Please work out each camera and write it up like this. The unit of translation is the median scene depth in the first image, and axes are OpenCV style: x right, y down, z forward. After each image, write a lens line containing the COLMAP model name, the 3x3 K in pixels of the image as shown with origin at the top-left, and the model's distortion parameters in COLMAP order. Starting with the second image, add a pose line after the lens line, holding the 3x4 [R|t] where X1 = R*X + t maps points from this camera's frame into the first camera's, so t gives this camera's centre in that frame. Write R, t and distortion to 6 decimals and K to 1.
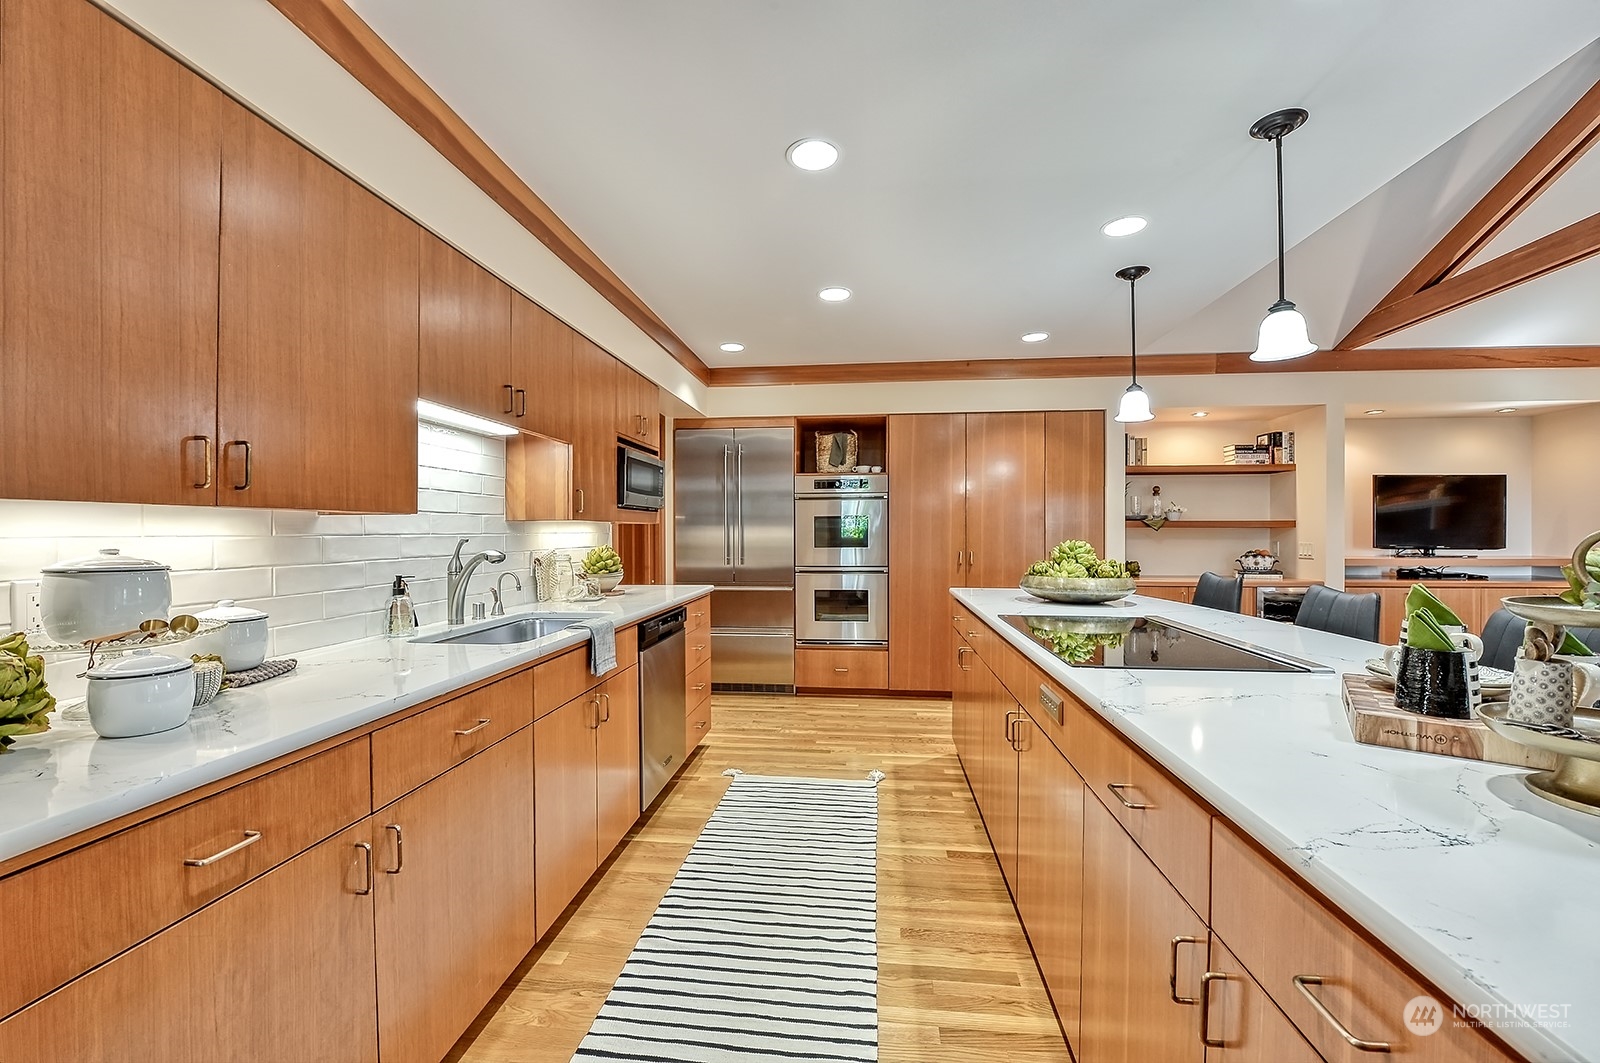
lens RADIAL K [[636.0, 0, 800.0], [0, 636.0, 531.5], [0, 0, 1]] dist [-0.009329, -0.005169]
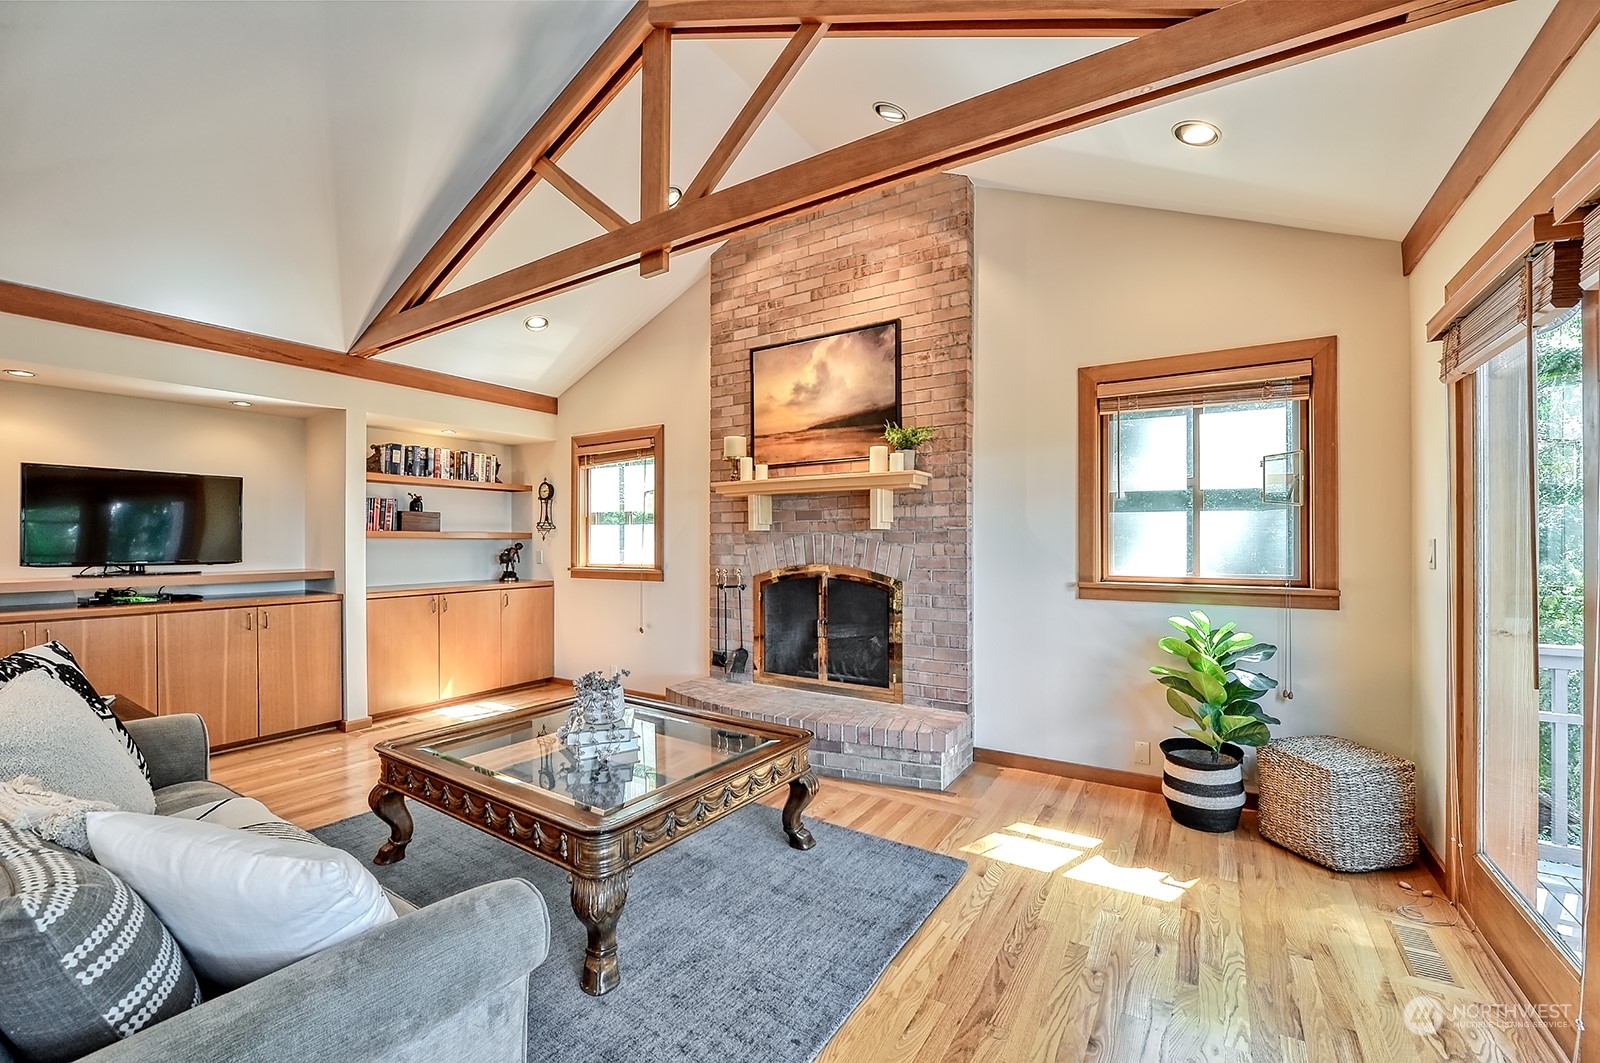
lens RADIAL K [[631.6, 0, 800.0], [0, 631.6, 531.5], [0, 0, 1]] dist [-0.000038, -0.004655]
pose [[0.448274, 0.011553, 0.893822, 0.678527], [0.001981, 0.999901, -0.013917, -0.001625], [-0.893894, 0.008010, 0.448207, -0.089633]]
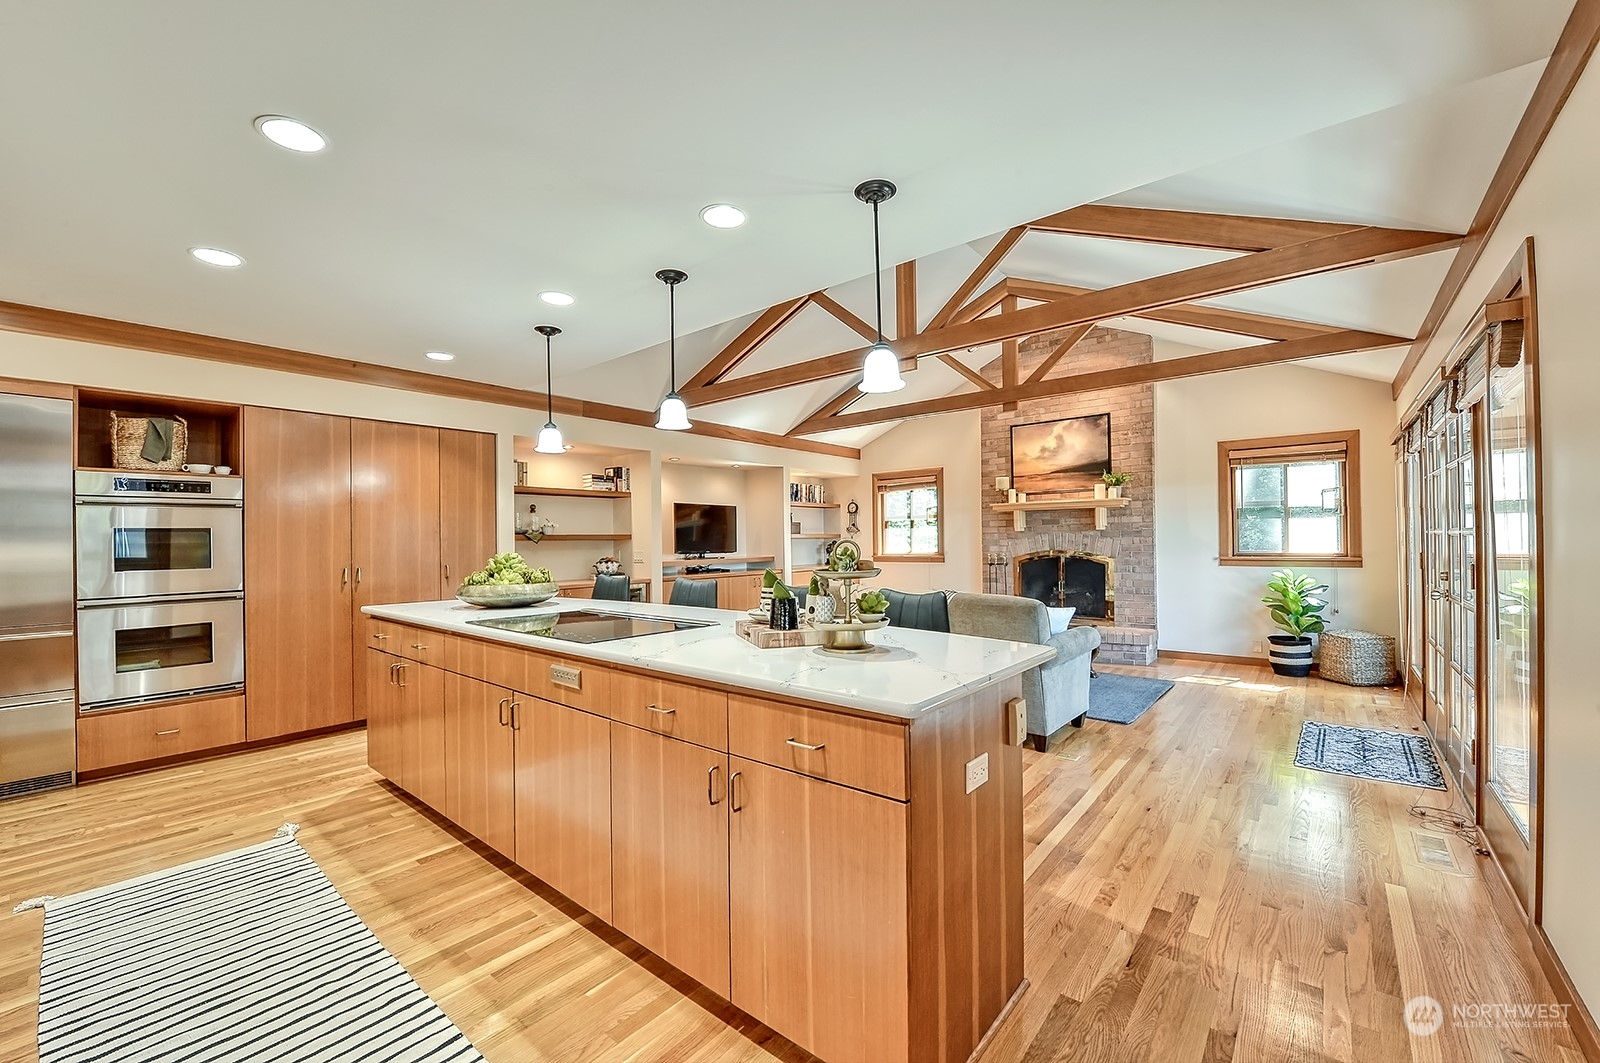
lens RADIAL K [[636.0, 0, 800.0], [0, 636.0, 531.5], [0, 0, 1]] dist [-0.009329, -0.005169]
pose [[0.549705, 0.003909, 0.835350, -0.155837], [0.013138, 0.999825, -0.013324, -0.000978], [-0.835255, 0.018299, 0.549558, -0.044389]]
